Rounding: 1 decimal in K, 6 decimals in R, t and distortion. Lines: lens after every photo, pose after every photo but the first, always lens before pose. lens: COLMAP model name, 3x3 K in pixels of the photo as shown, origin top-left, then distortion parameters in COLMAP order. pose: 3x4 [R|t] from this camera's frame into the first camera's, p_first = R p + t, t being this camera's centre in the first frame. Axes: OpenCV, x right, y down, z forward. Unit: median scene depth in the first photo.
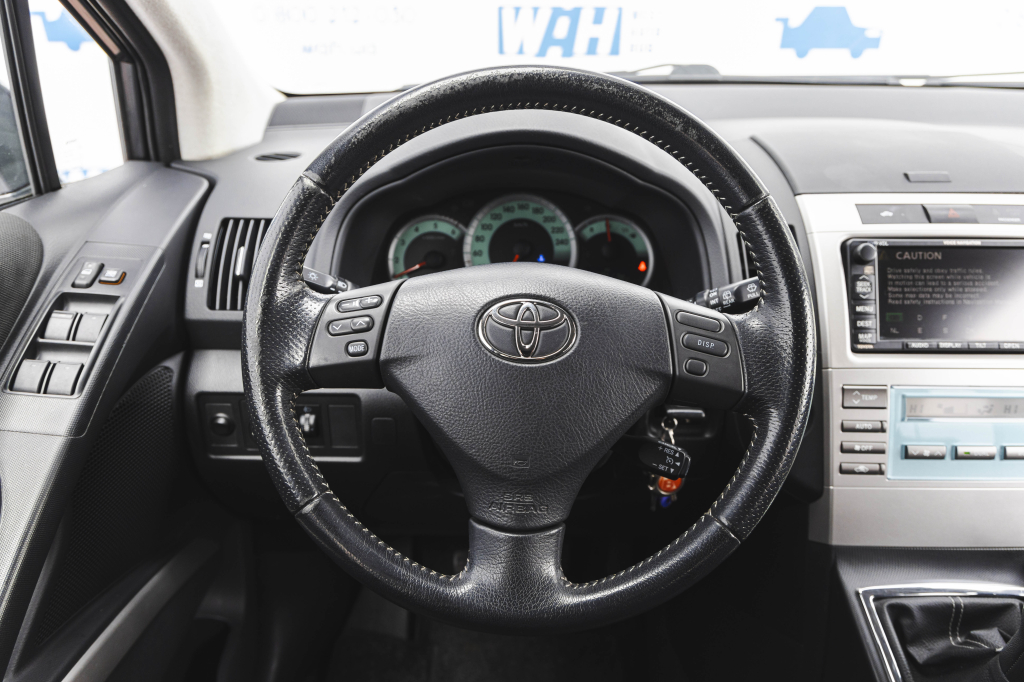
lens RADIAL K [[729.1, 0, 512.0], [0, 729.1, 361.6], [0, 0, 1]] dist [0.008349, 0.002090]
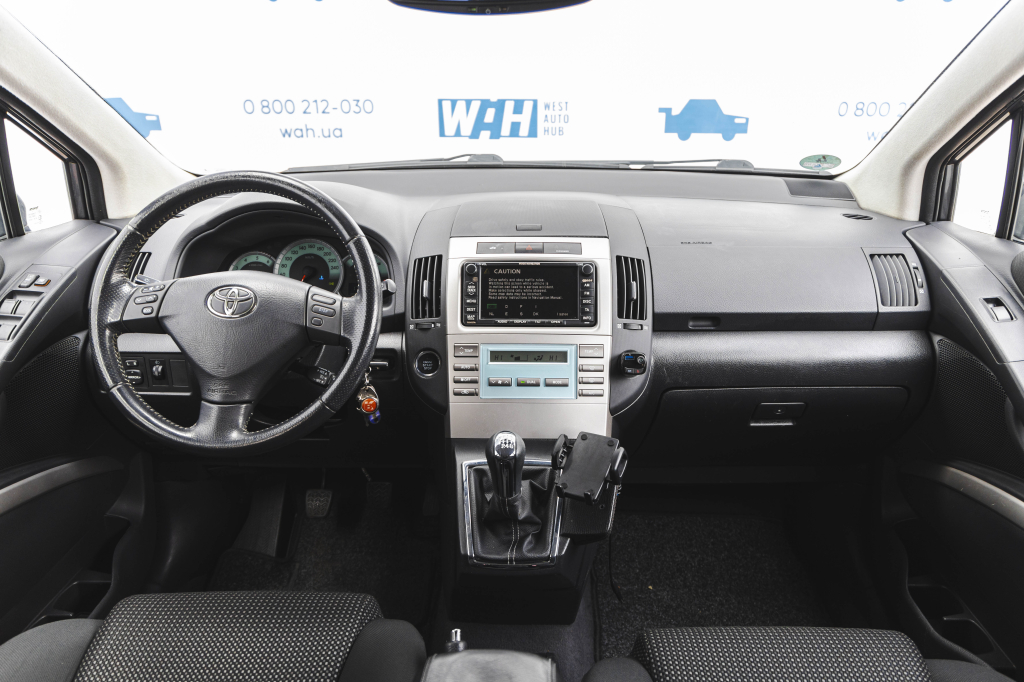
lens RADIAL K [[710.7, 0, 525.7], [0, 710.7, 342.0], [0, 0, 1]] dist [-0.002416, 0.000053]
pose [[0.999909, 0.000395, -0.013510, 0.624959], [-0.001775, 0.994747, -0.102350, 0.194678], [0.013398, 0.102364, 0.994657, -0.659734]]
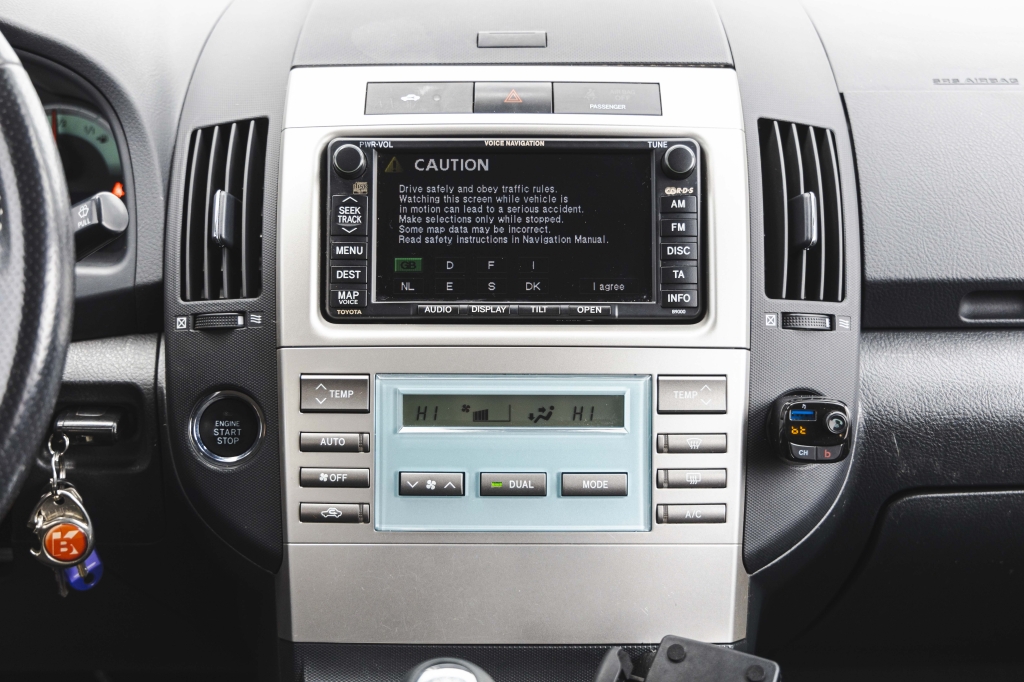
lens RADIAL K [[1467.3, 0, 512.7], [0, 1467.3, 325.7], [0, 0, 1]] dist [0.001587, 0.014462]
pose [[0.999985, -0.002438, -0.004829, 0.614981], [0.002100, 0.997631, -0.068758, 0.073971], [0.004985, 0.068747, 0.997622, -0.214125]]
